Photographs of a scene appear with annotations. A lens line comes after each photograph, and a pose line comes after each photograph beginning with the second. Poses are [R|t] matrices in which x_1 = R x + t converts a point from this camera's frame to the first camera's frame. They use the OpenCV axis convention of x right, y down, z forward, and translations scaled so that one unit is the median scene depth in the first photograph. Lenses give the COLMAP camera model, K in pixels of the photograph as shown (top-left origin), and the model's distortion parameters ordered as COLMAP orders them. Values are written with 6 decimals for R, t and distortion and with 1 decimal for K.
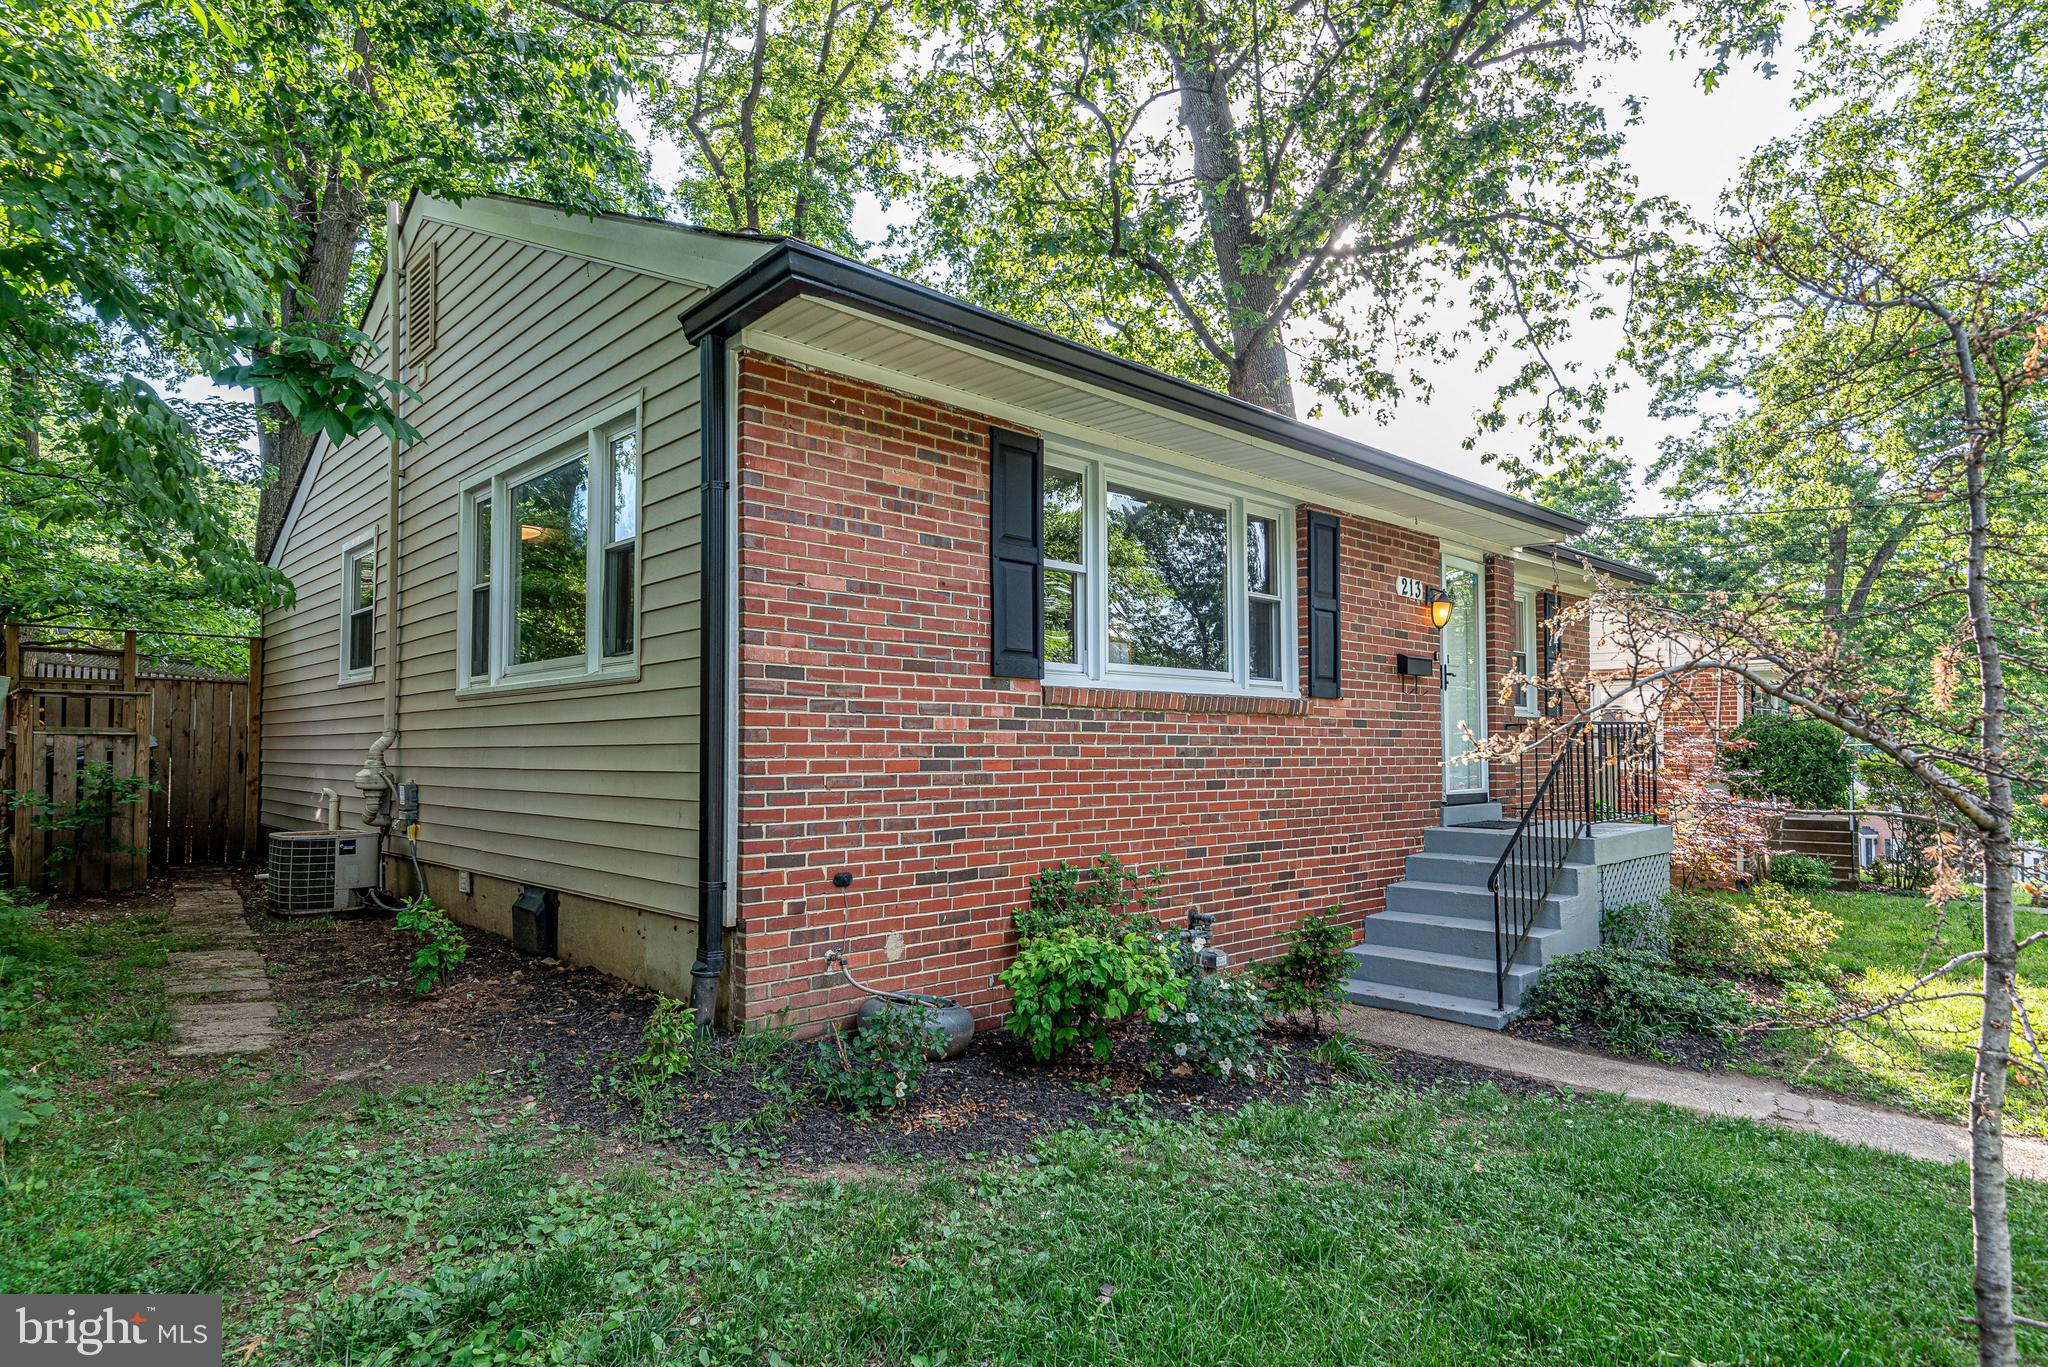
lens RADIAL K [[1153.3, 0, 1024.4], [0, 1153.3, 711.9], [0, 0, 1]] dist [0.000384, -0.000106]
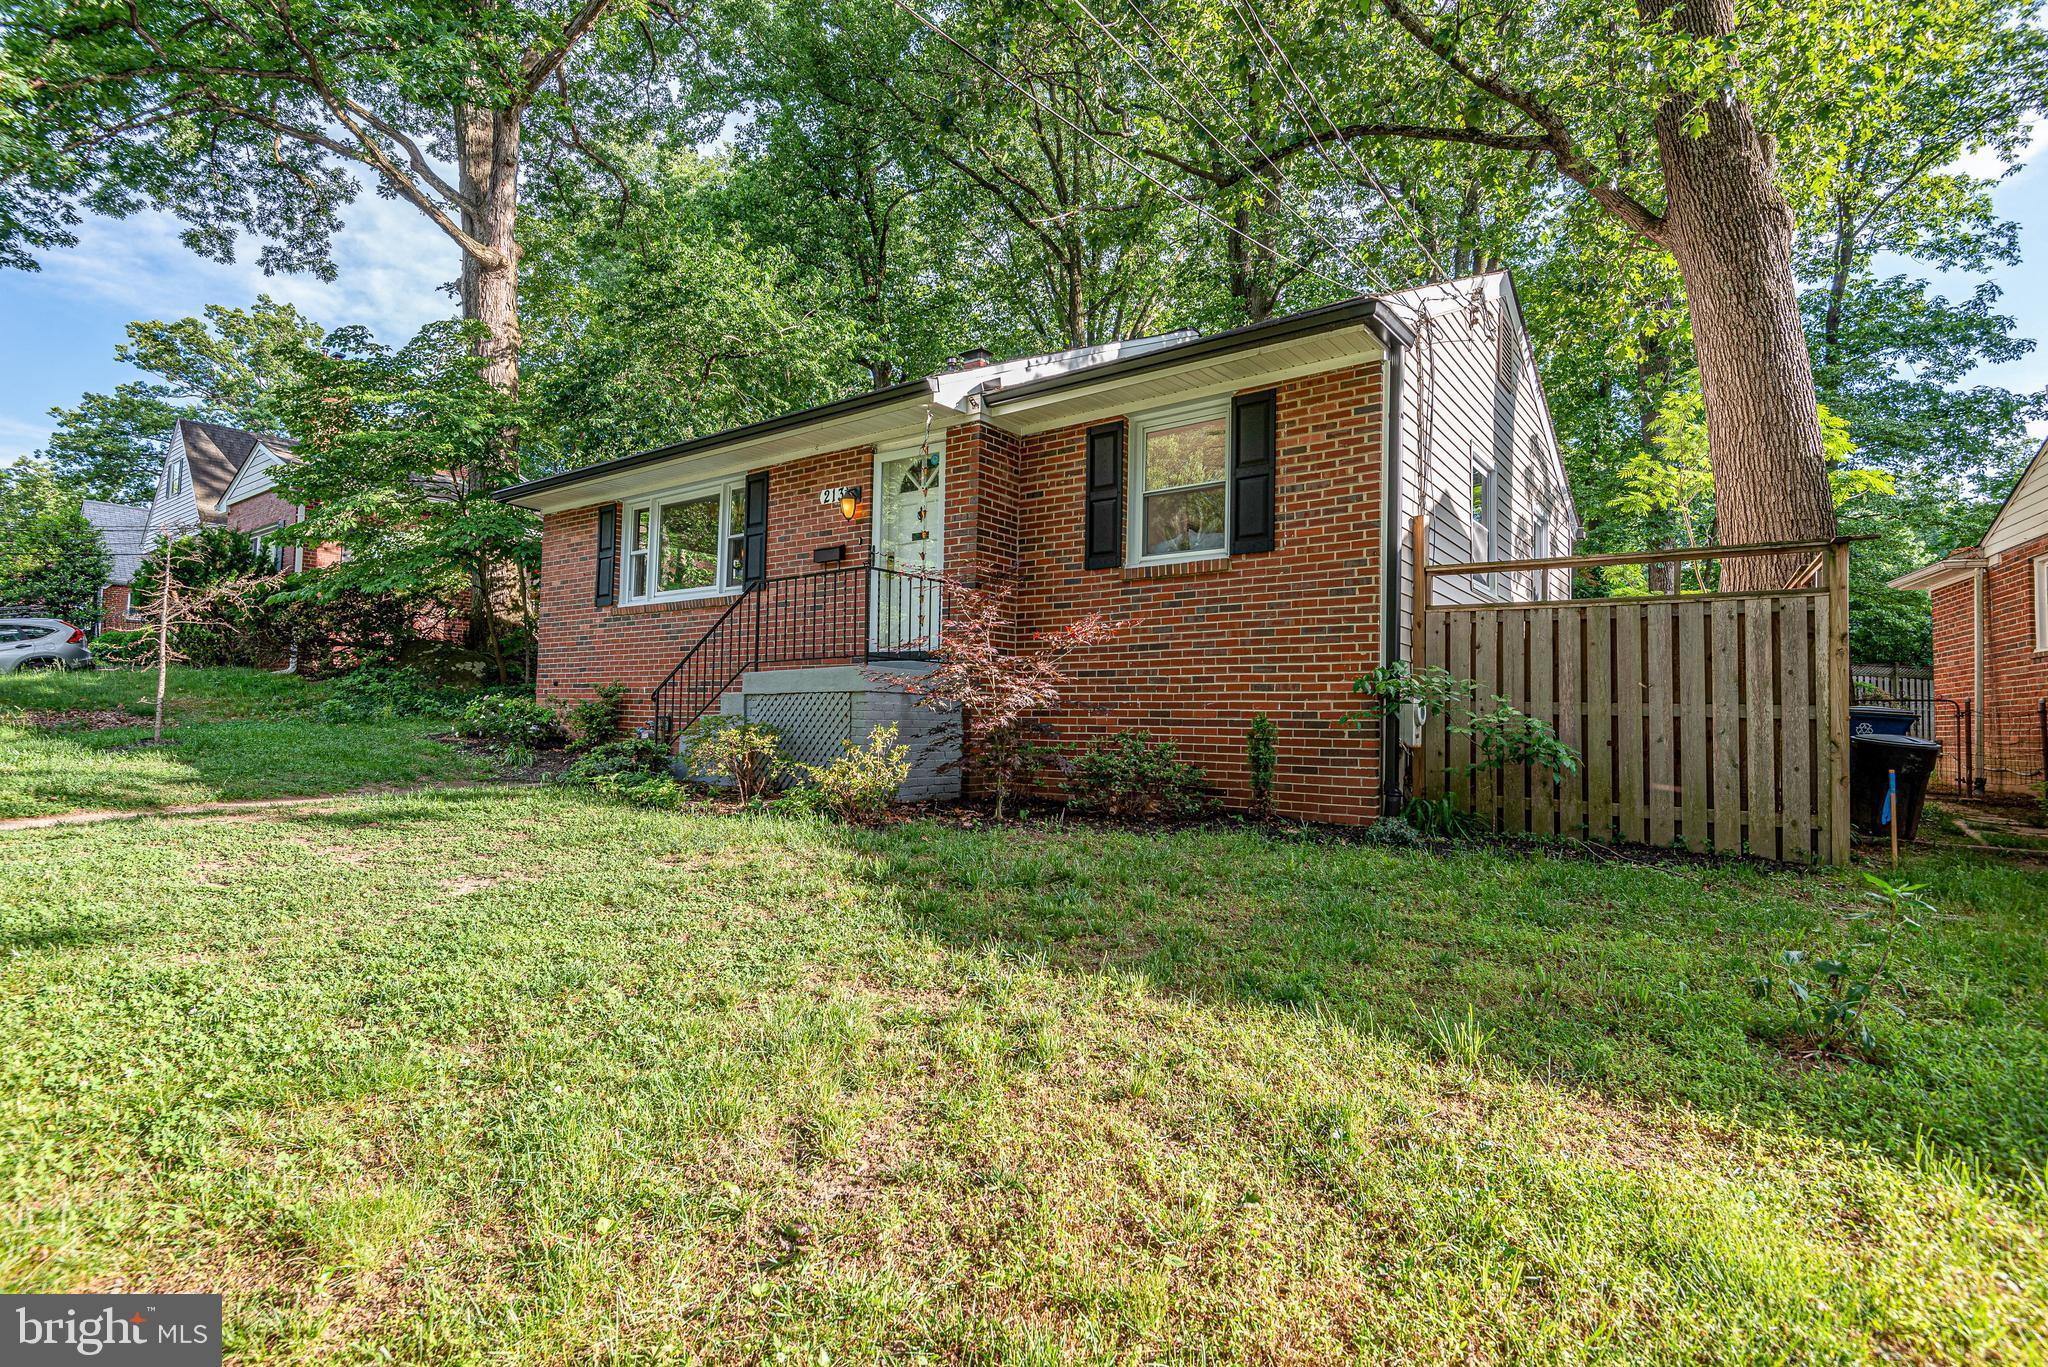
lens RADIAL K [[1015.8, 0, 1006.5], [0, 1015.8, 678.9], [0, 0, 1]] dist [0.007444, -0.014191]
pose [[0.150457, -0.020392, -0.988406, 2.114133], [0.029002, 0.999448, -0.016205, 0.176231], [0.988191, -0.026228, 0.150965, 1.405766]]
